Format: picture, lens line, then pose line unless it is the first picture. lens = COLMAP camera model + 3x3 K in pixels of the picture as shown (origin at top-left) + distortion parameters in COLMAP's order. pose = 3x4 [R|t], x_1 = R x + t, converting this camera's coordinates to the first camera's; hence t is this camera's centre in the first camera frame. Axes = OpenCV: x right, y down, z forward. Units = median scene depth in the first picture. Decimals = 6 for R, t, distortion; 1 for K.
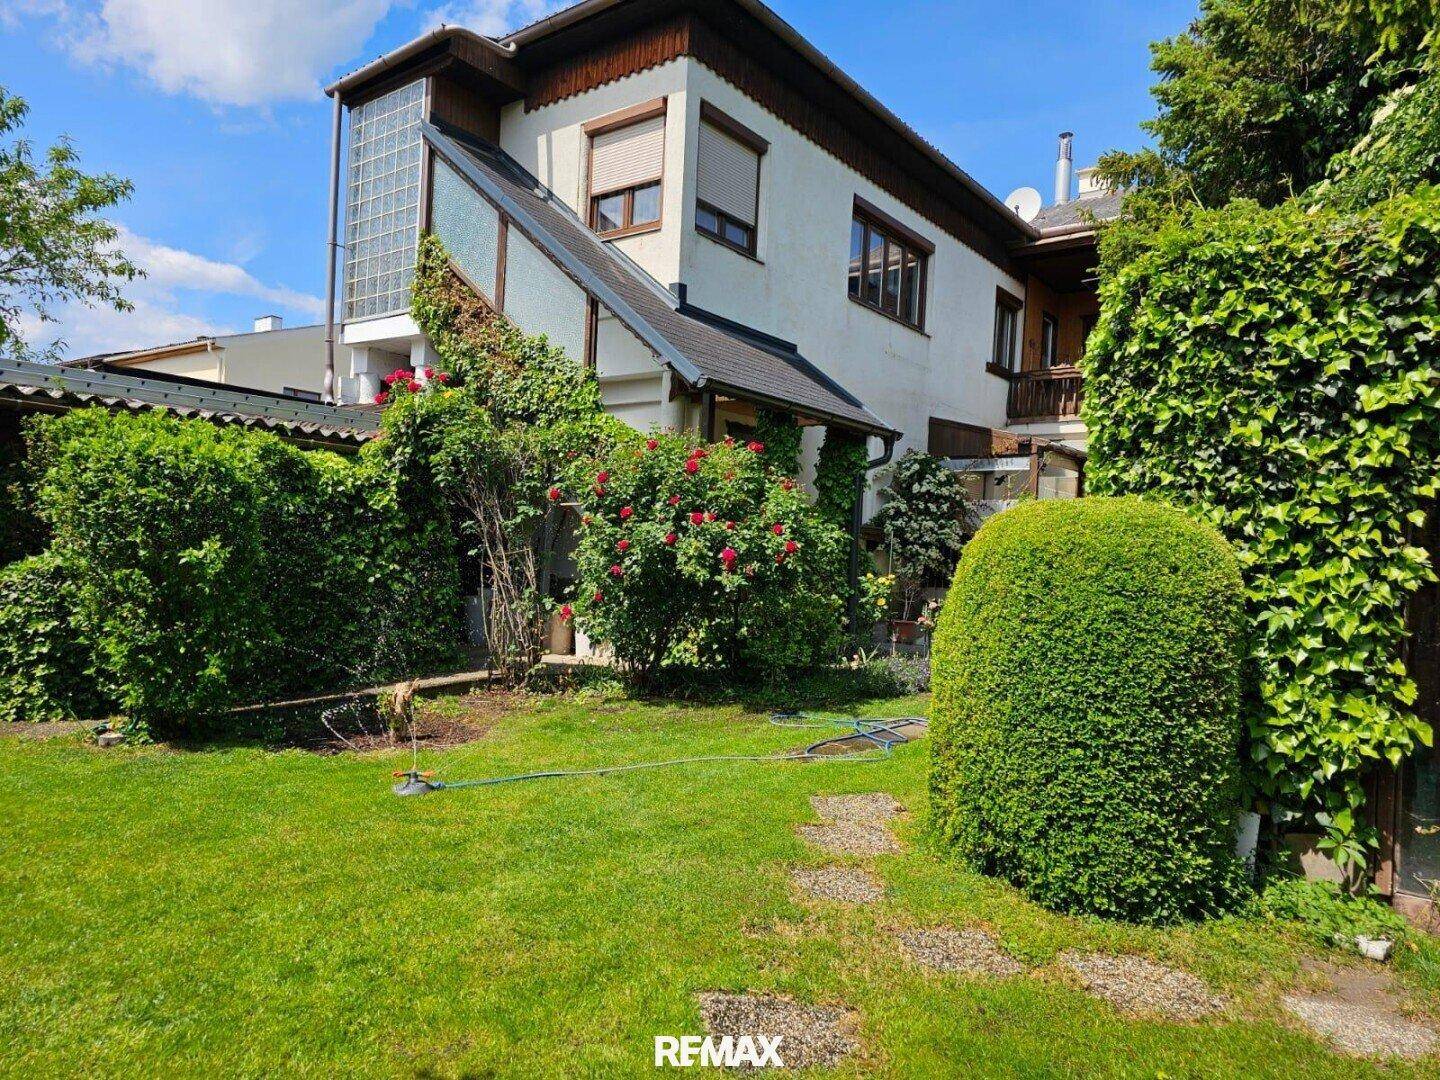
lens RADIAL K [[977.6, 0, 705.5], [0, 977.6, 541.0], [0, 0, 1]] dist [0.082187, -0.080020]
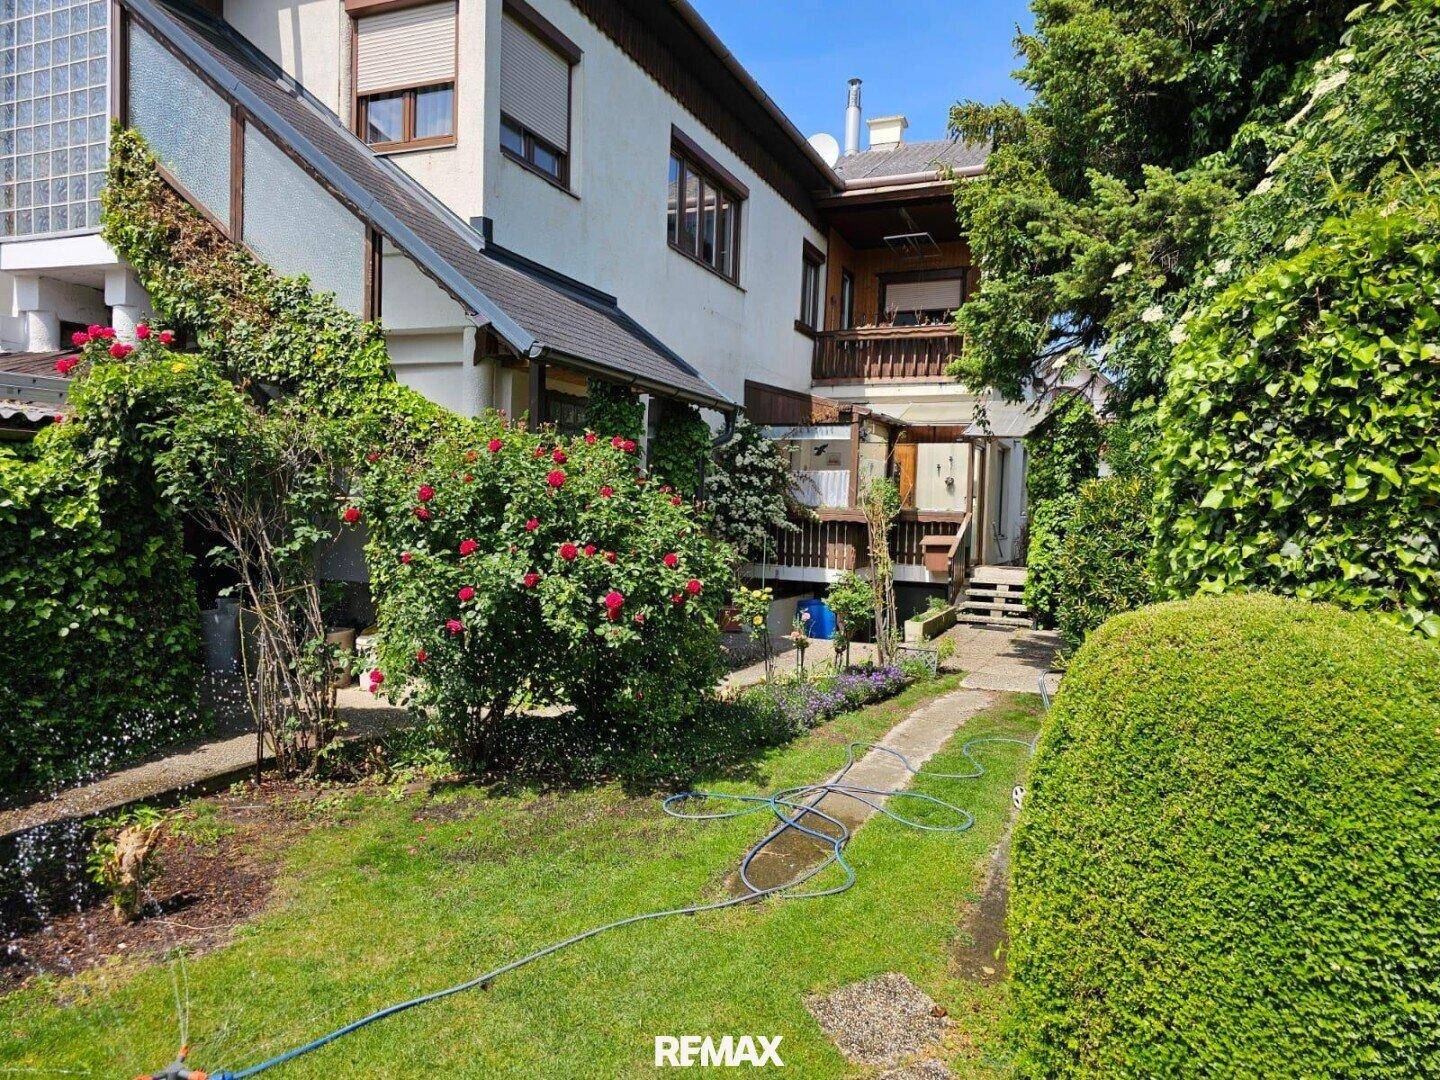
lens RADIAL K [[981.0, 0, 720.0], [0, 981.0, 540.0], [0, 0, 1]] dist [0.065367, -0.055329]
pose [[0.965433, -0.023797, 0.259562, -0.061164], [0.008002, 0.998060, 0.061738, -0.052357], [-0.260527, -0.057527, 0.963751, 0.170666]]
